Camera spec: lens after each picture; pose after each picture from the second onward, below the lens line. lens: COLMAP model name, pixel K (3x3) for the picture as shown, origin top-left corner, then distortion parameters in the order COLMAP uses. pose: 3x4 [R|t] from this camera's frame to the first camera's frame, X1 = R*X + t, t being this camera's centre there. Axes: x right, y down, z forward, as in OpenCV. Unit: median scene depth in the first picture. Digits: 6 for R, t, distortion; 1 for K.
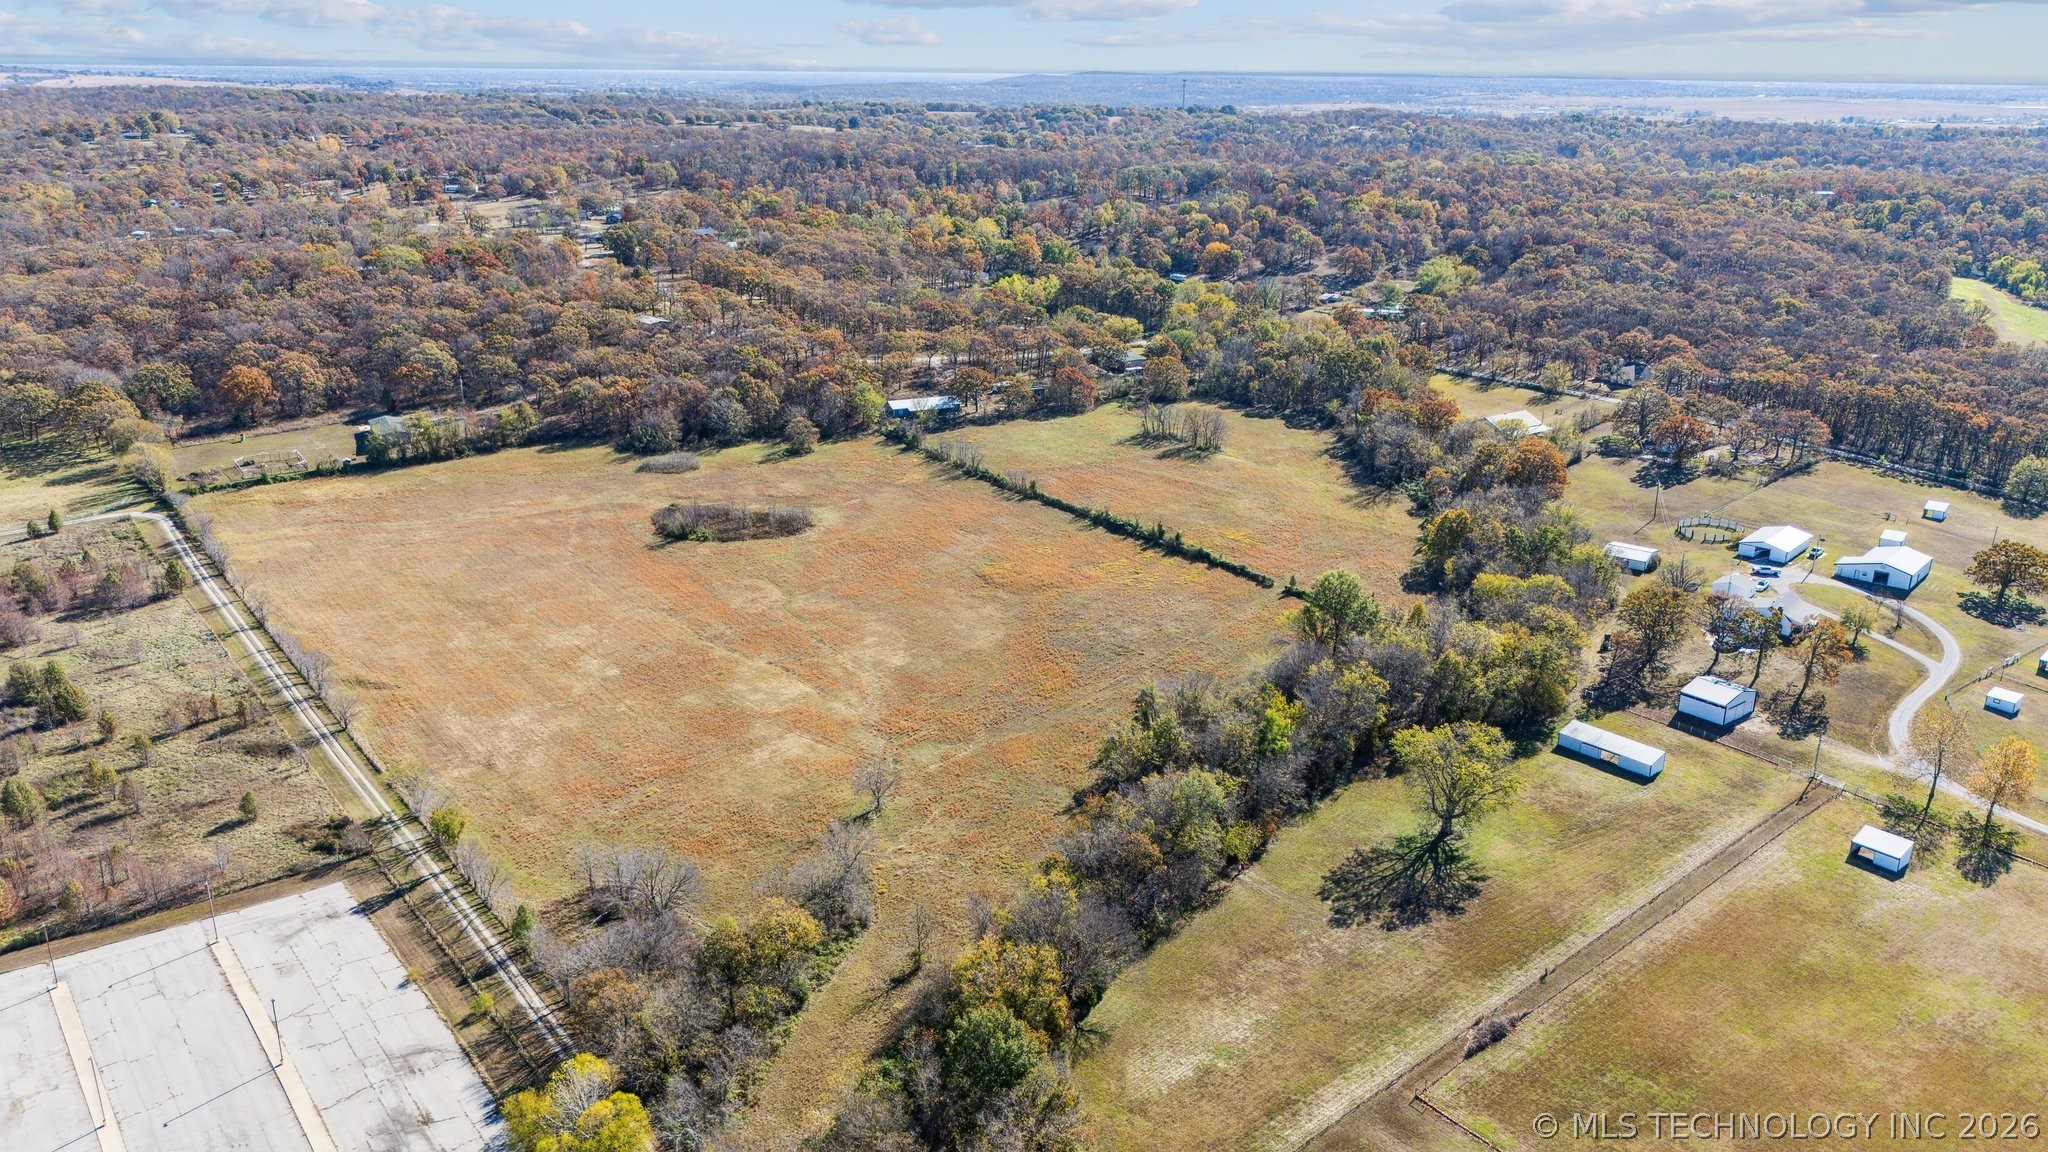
lens RADIAL K [[1491.1, 0, 1027.1], [0, 1491.1, 577.8], [0, 0, 1]] dist [0.079033, -0.072821]
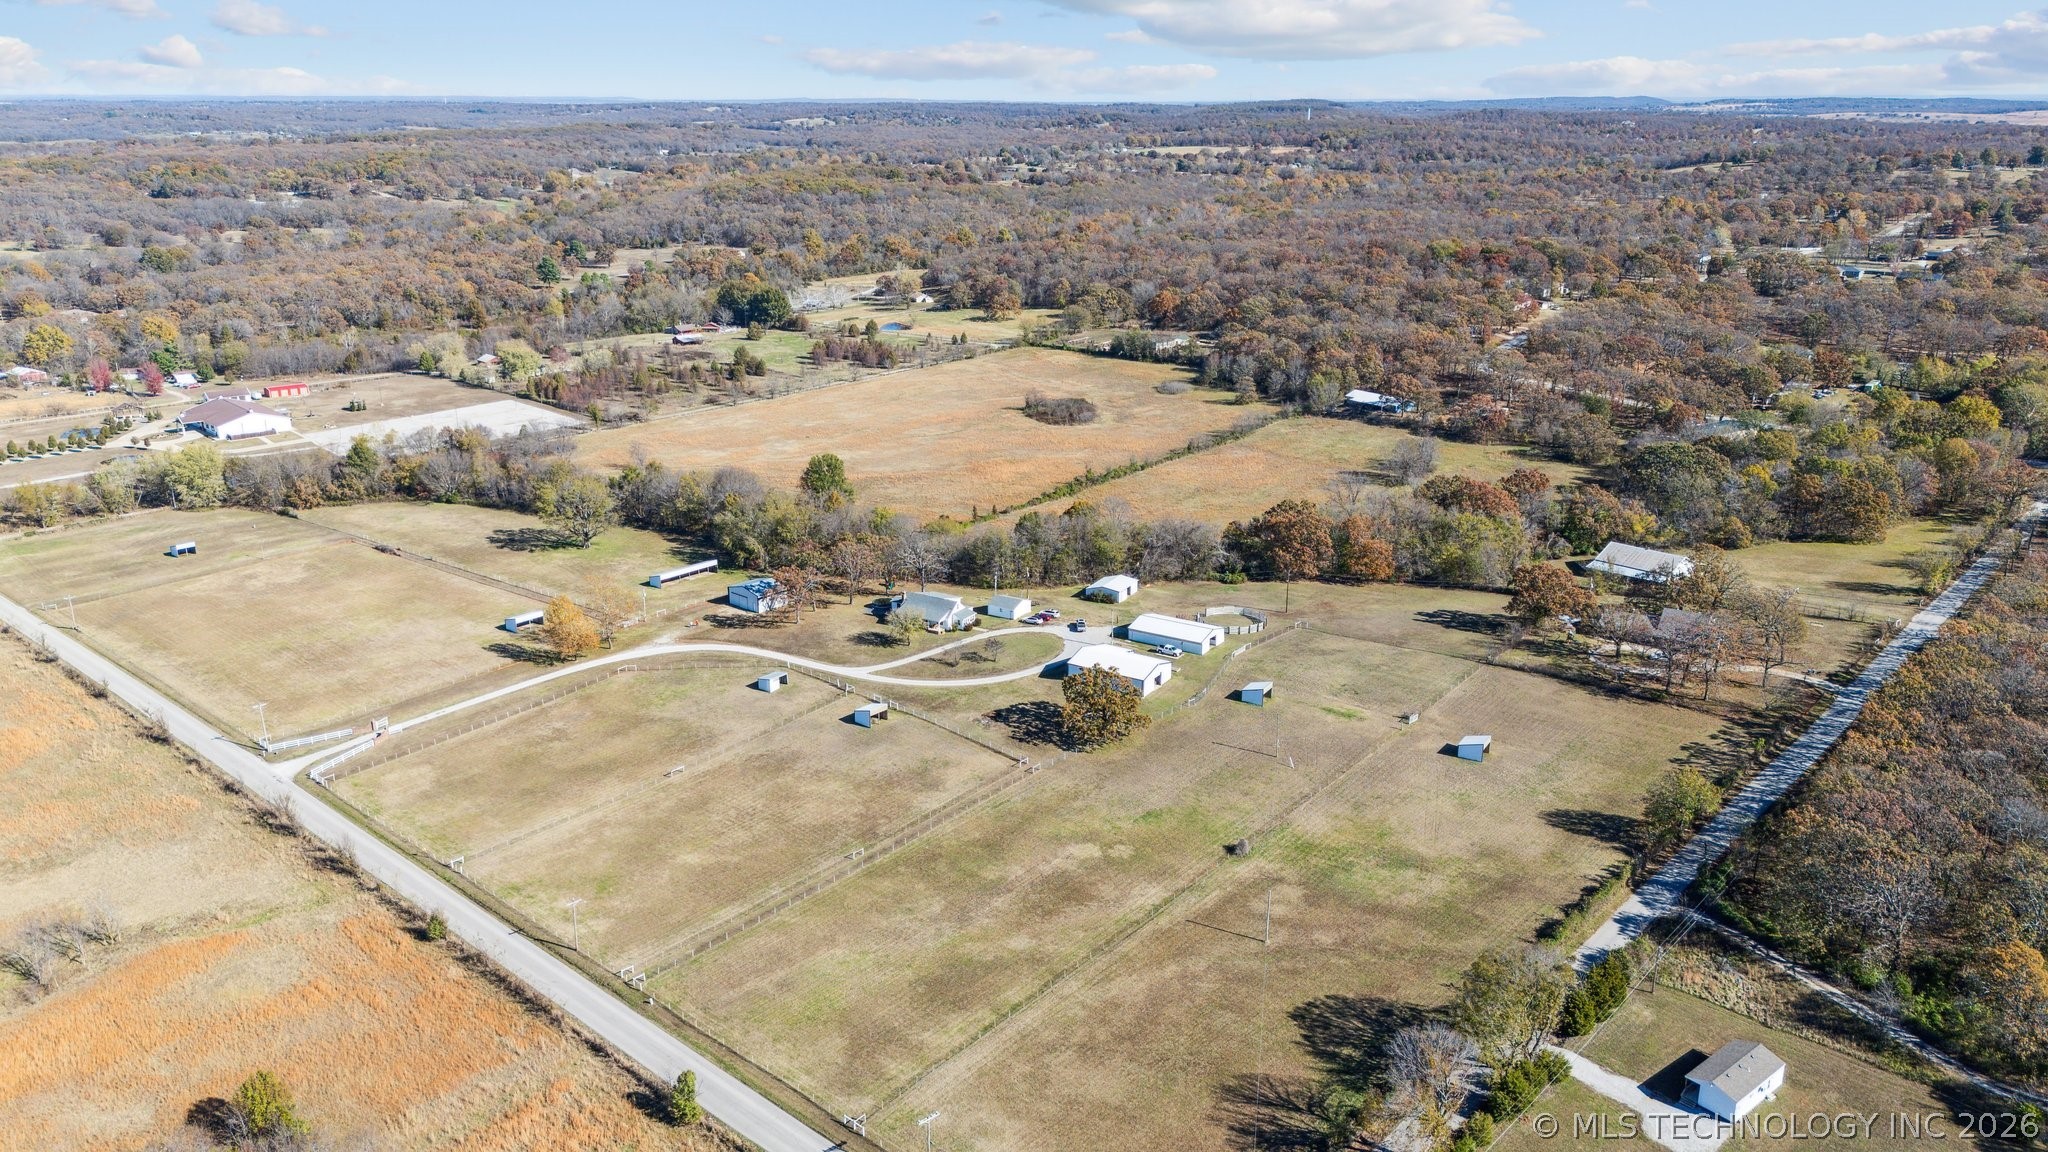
lens RADIAL K [[1507.8, 0, 1017.0], [0, 1507.8, 574.9], [0, 0, 1]] dist [0.045685, -0.000531]
pose [[0.167793, 0.290505, -0.942047, 1.093773], [-0.319672, 0.919993, 0.226766, -0.187715], [0.932553, 0.263096, 0.247235, 0.582853]]
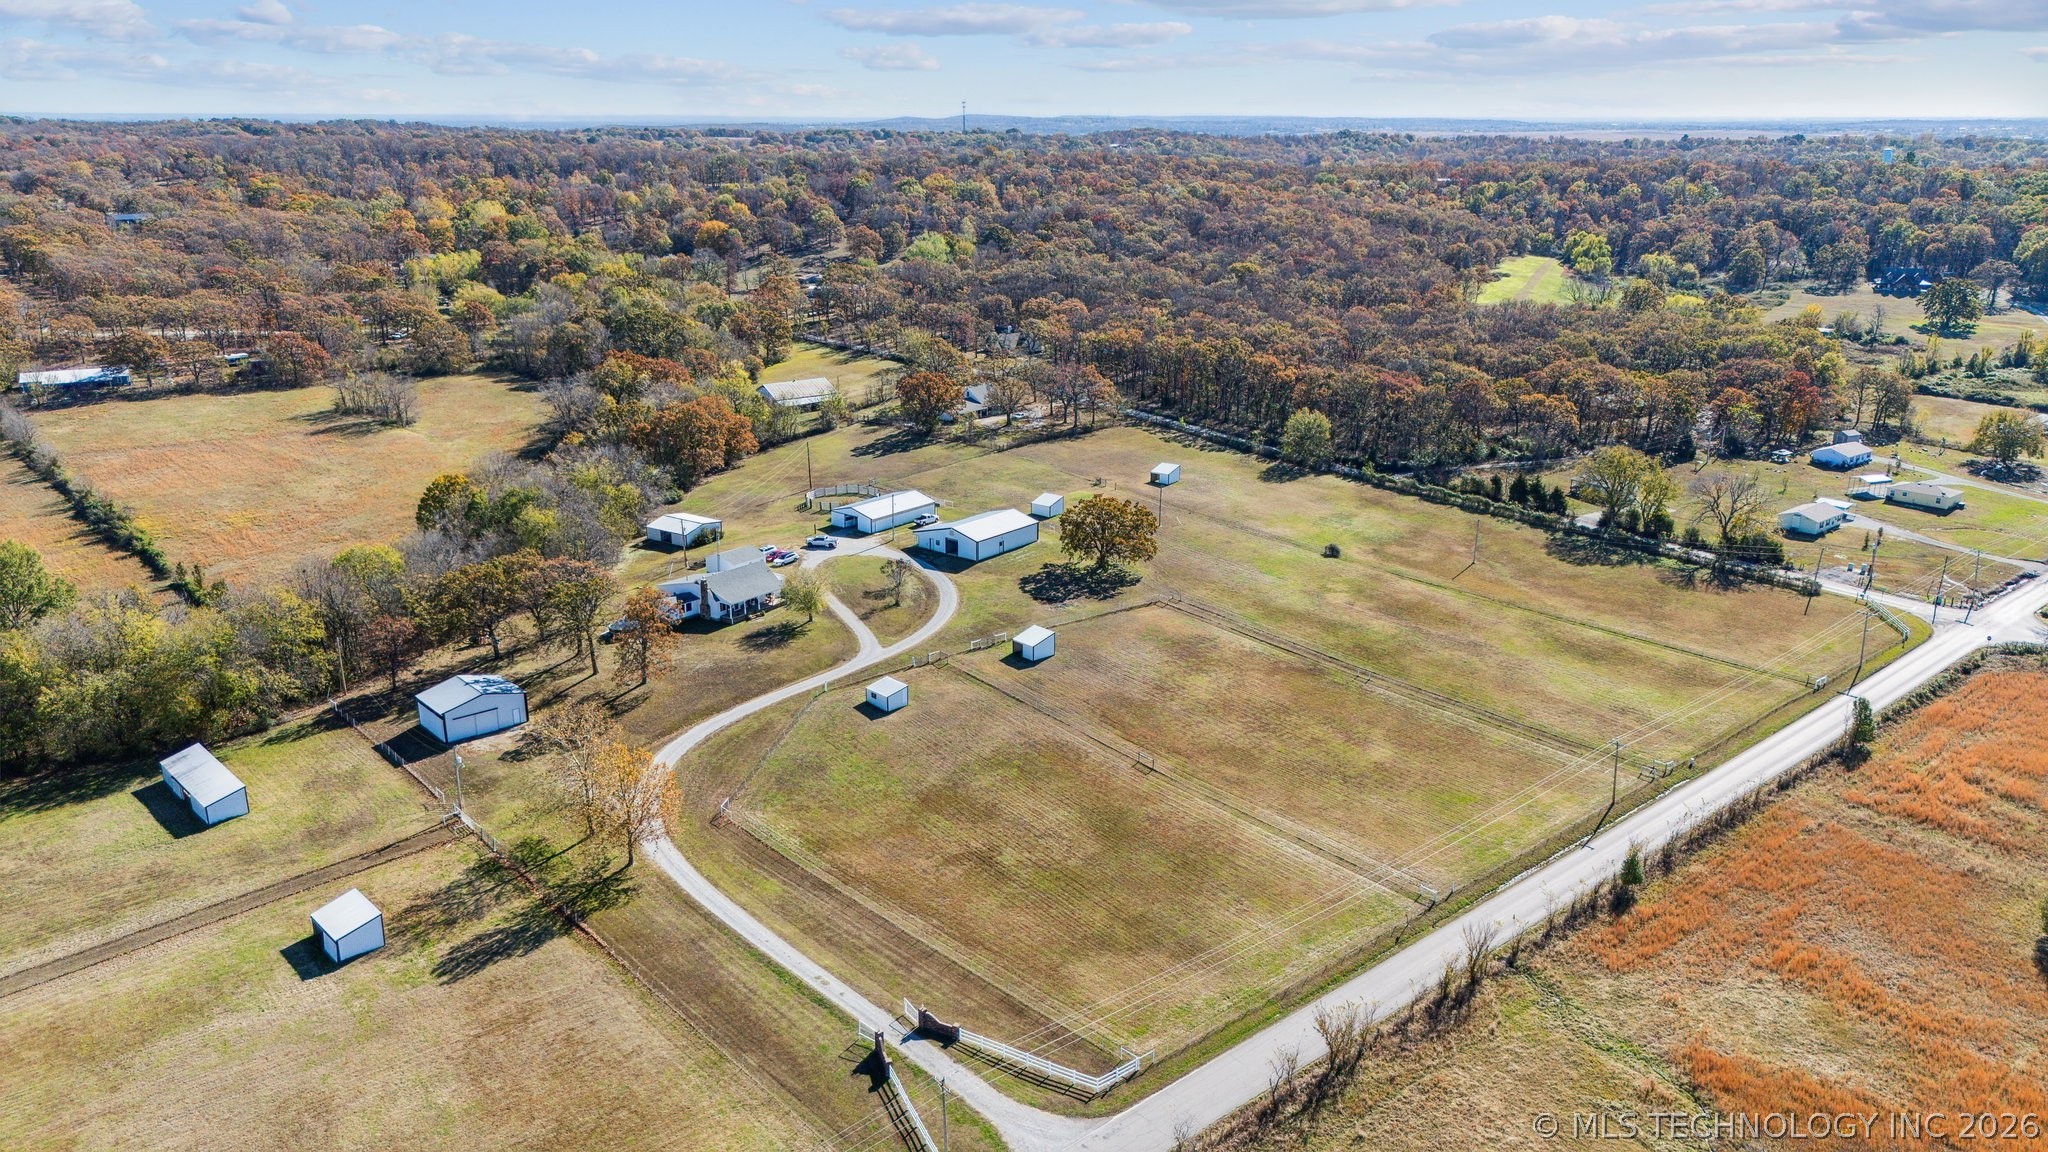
lens RADIAL K [[1491.1, 0, 1027.1], [0, 1491.1, 577.8], [0, 0, 1]] dist [0.079033, -0.072821]
pose [[0.998415, -0.024539, 0.050647, 0.448152], [0.026052, 0.999227, -0.029439, 0.031373], [-0.049885, 0.030712, 0.998283, 0.186202]]
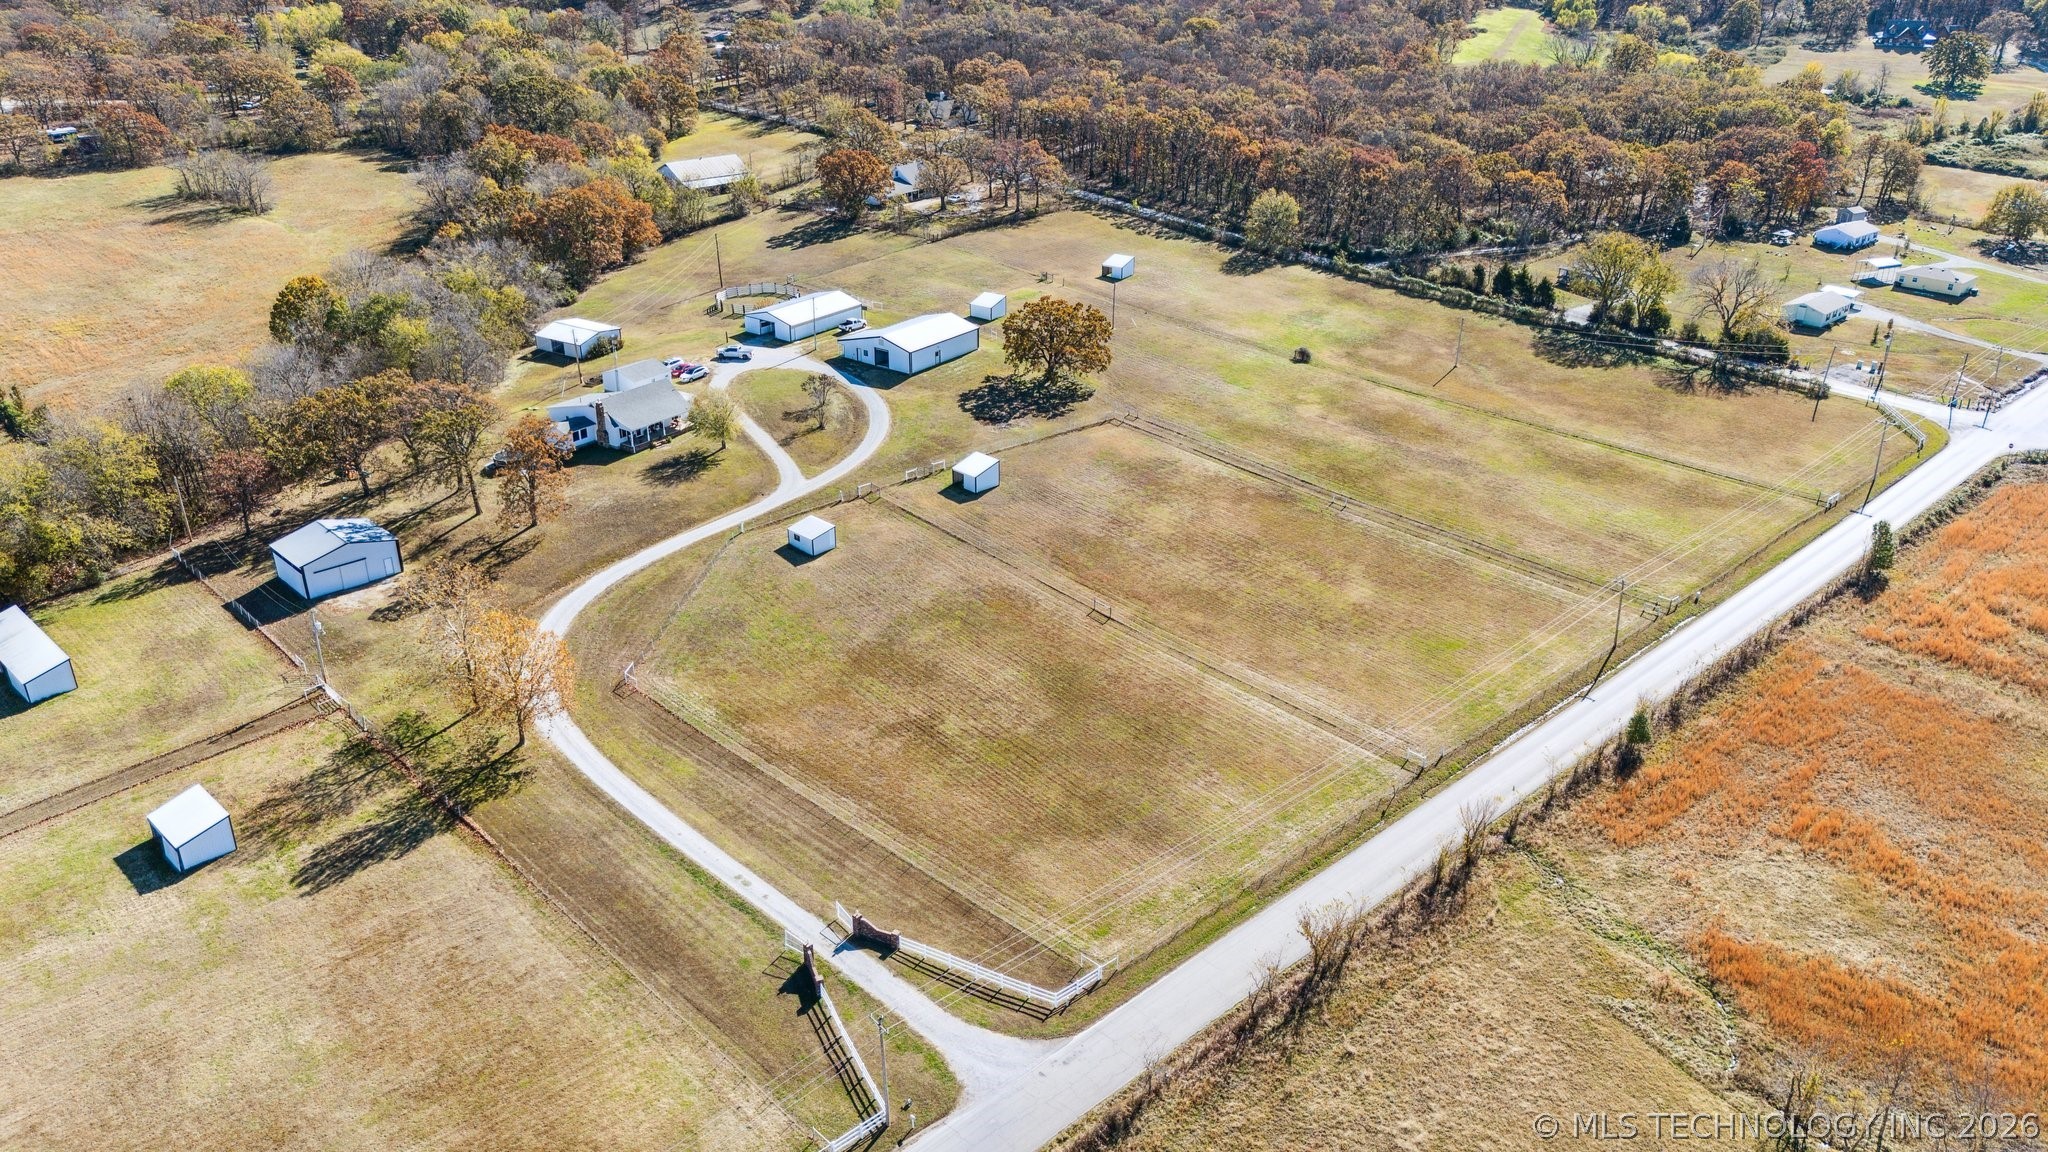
lens RADIAL K [[1538.5, 0, 1027.3], [0, 1538.5, 575.1], [0, 0, 1]] dist [0.074941, -0.064847]
pose [[0.995326, -0.047700, 0.083975, 0.450412], [0.038185, 0.993034, 0.111471, 0.018218], [-0.088707, -0.107743, 0.990213, 0.224837]]
